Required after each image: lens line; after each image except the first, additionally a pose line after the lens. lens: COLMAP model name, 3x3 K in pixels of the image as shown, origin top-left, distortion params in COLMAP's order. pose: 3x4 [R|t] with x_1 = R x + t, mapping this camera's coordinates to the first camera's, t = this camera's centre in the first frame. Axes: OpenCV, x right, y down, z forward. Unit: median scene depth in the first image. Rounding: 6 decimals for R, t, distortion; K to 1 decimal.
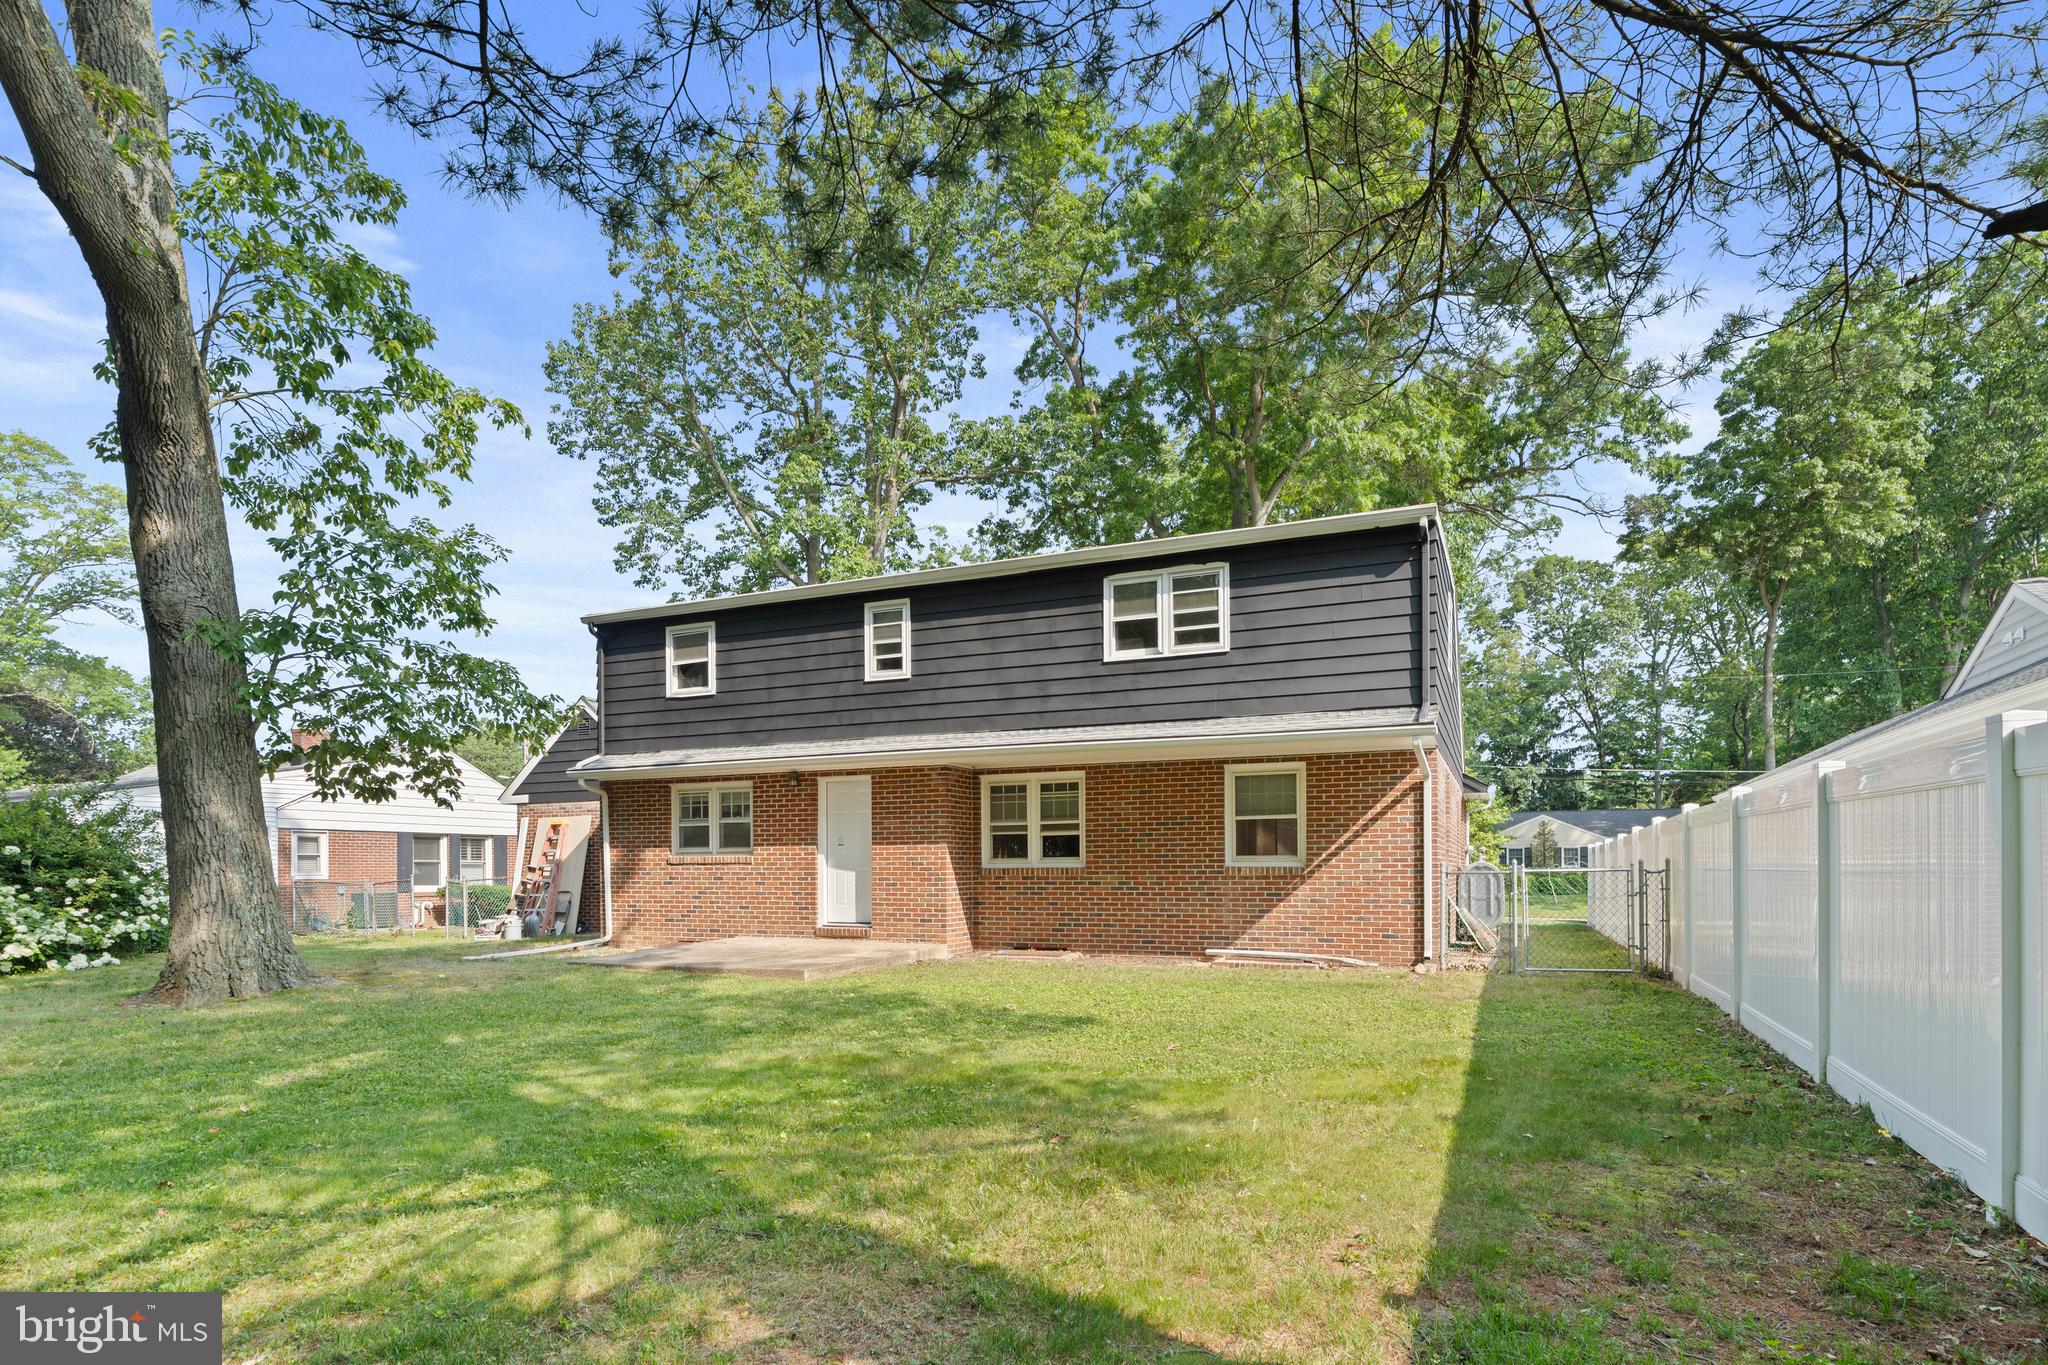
lens RADIAL K [[1050.4, 0, 971.8], [0, 1050.4, 854.7], [0, 0, 1]] dist [0.006555, -0.000110]
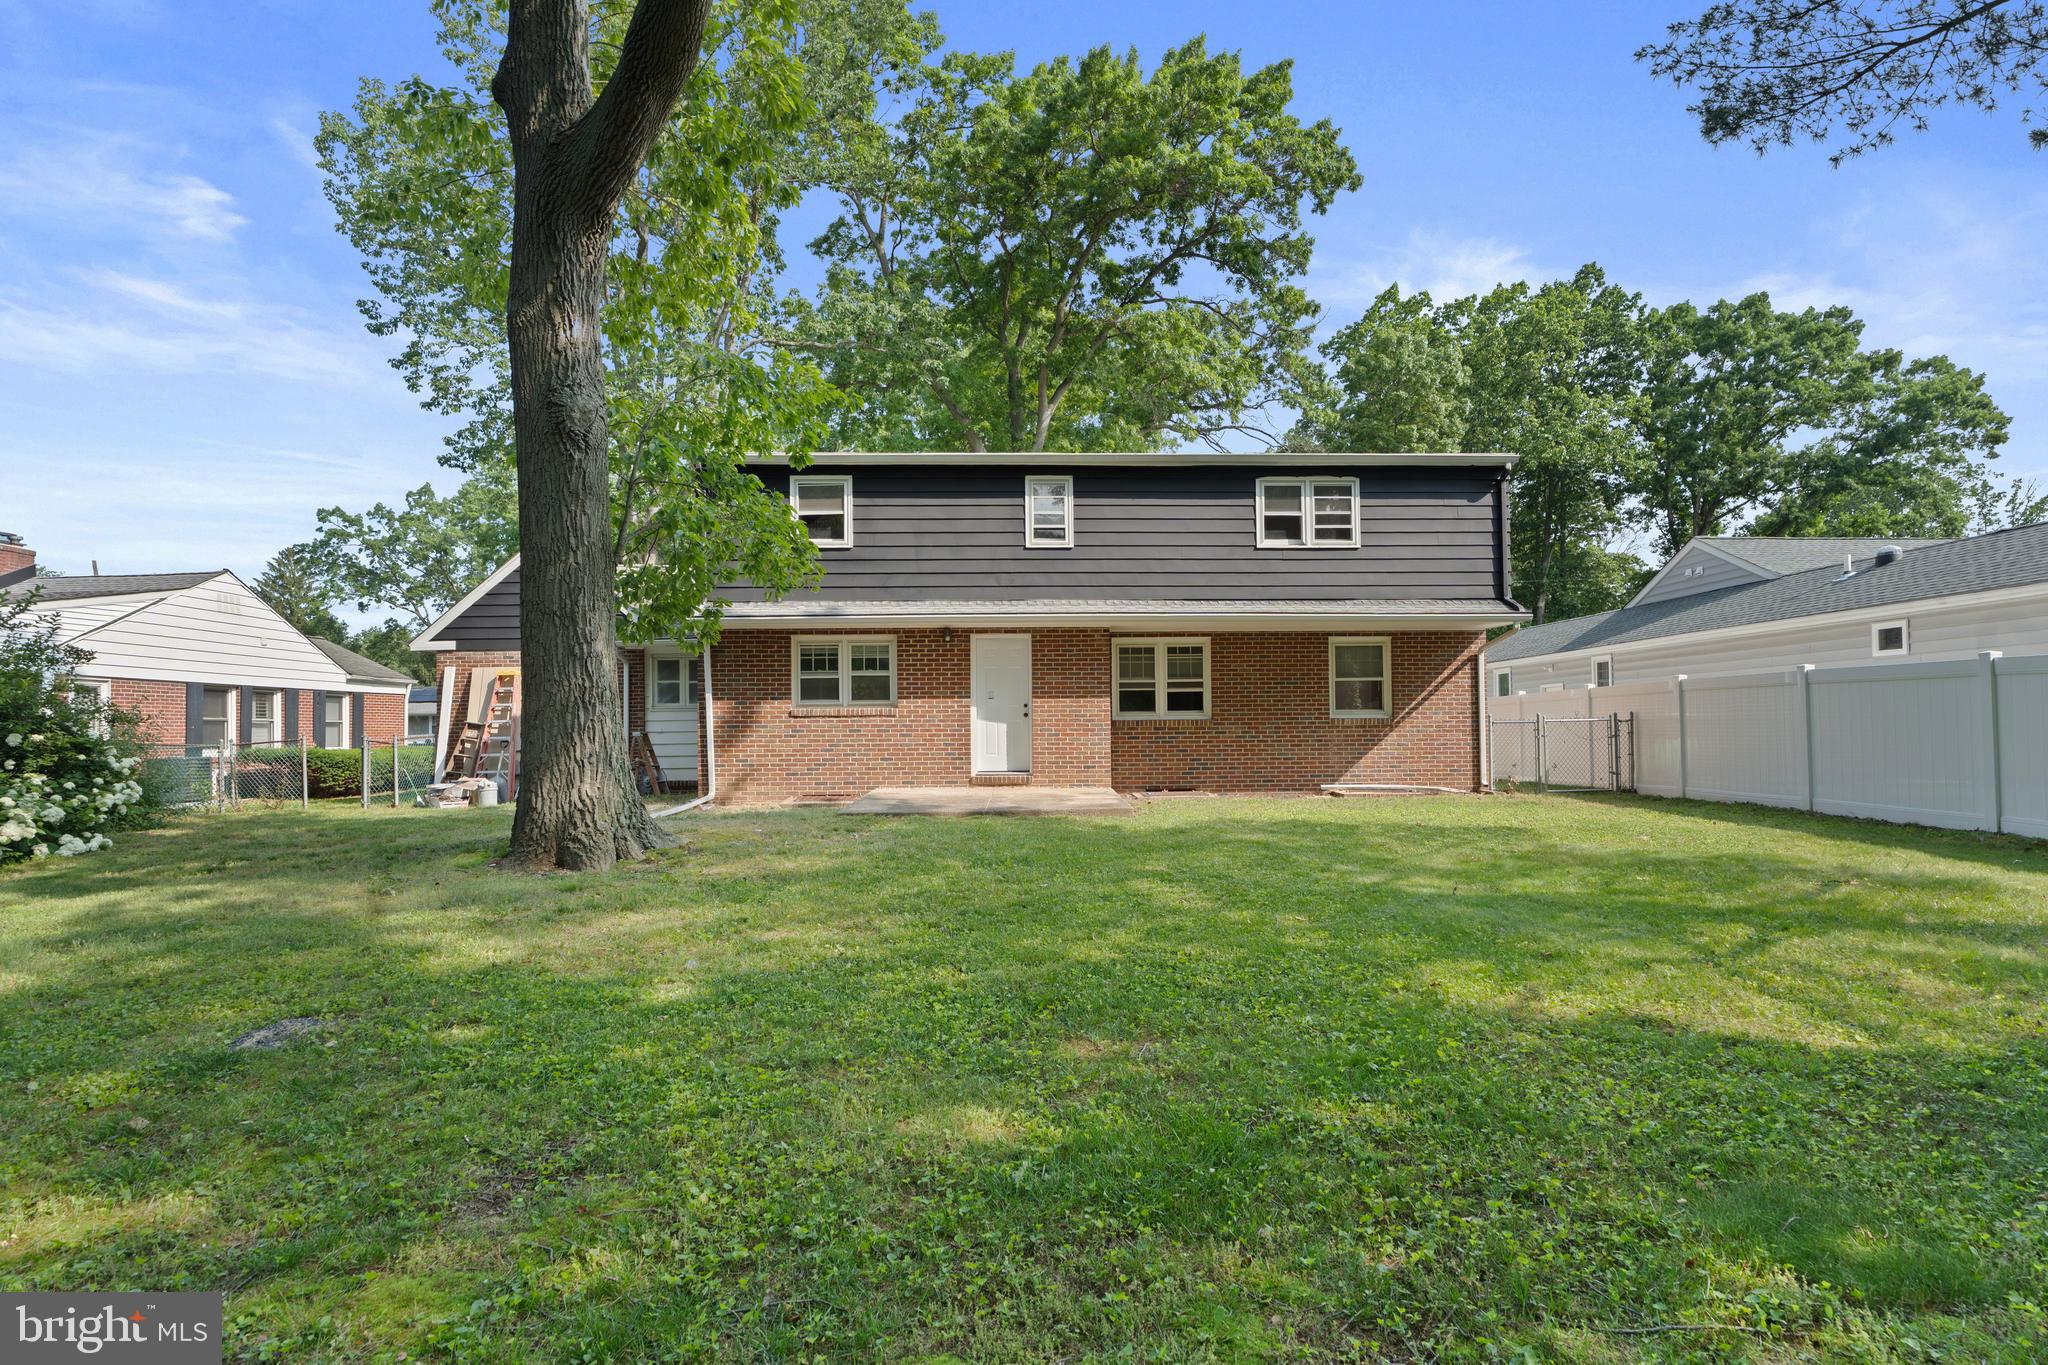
lens RADIAL K [[1050.4, 0, 937.8], [0, 1050.4, 687.7], [0, 0, 1]] dist [0.006555, -0.000110]
pose [[0.903916, 0.015526, 0.427429, -0.655896], [-0.001442, 0.999446, -0.033255, 0.015952], [-0.427708, 0.029444, 0.903437, 0.066451]]
